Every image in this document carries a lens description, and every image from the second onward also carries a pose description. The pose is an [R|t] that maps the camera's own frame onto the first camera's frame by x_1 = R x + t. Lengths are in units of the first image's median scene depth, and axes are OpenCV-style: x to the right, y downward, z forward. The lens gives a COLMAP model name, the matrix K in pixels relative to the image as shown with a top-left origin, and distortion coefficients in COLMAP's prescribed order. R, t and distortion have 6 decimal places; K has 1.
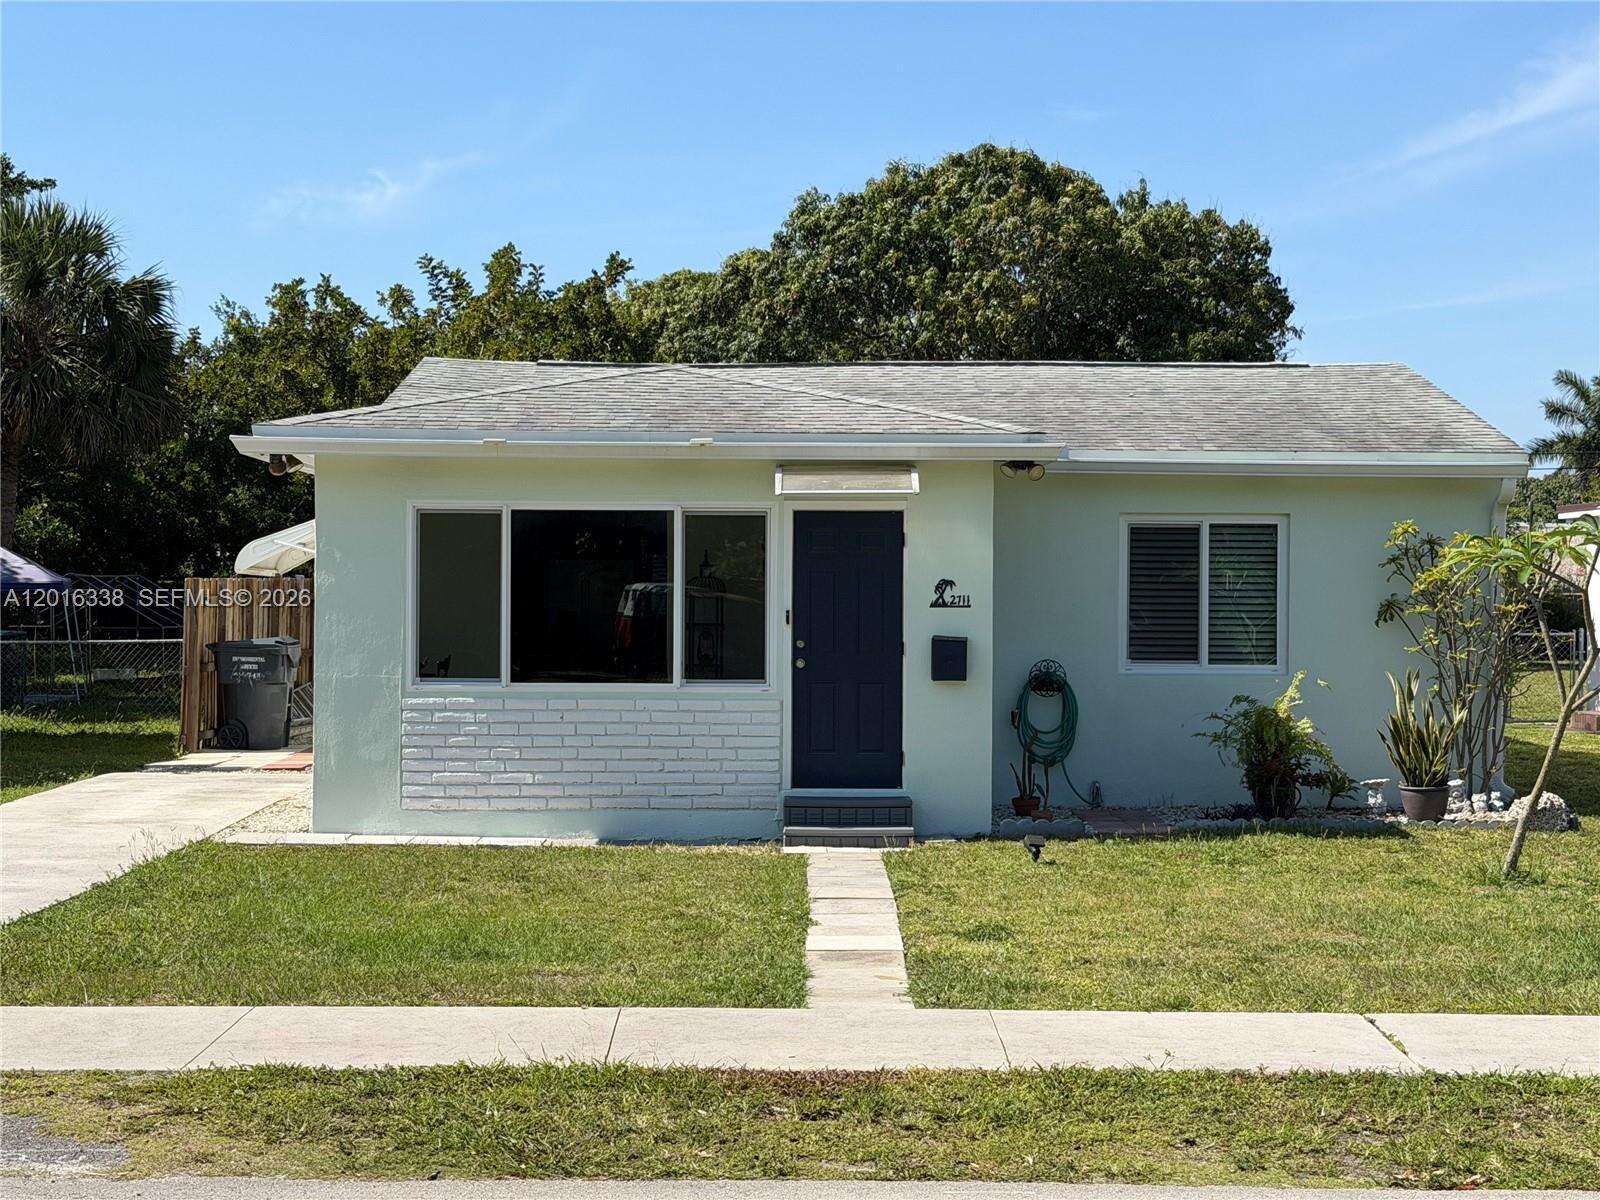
lens RADIAL K [[2547.6, 0, 801.2], [0, 2547.6, 600.8], [0, 0, 1]] dist [0.117135, 0.000000]
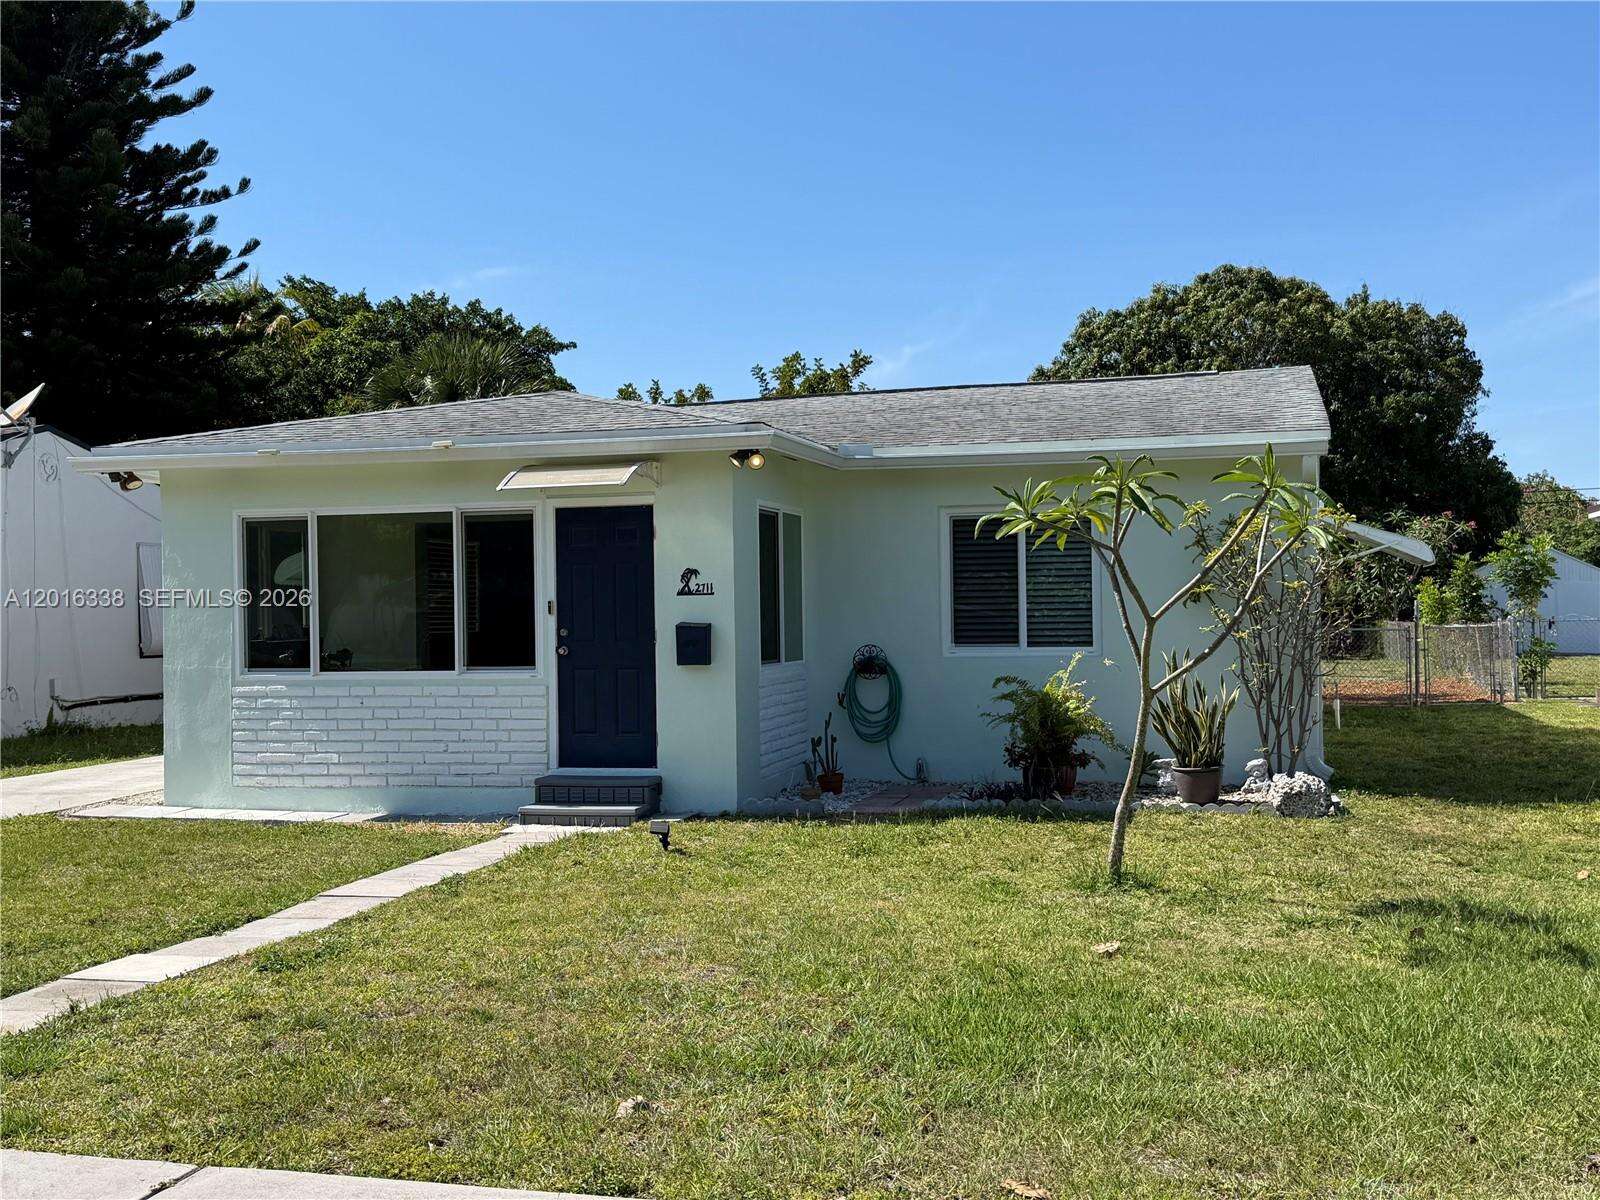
lens RADIAL K [[1642.1, 0, 796.8], [0, 1642.1, 603.4], [0, 0, 1]] dist [0.094361, 0.000000]
pose [[0.963167, -0.021351, -0.268056, 0.278643], [0.018513, 0.999743, -0.013112, 0.015554], [0.268267, 0.007666, 0.963314, 0.361219]]
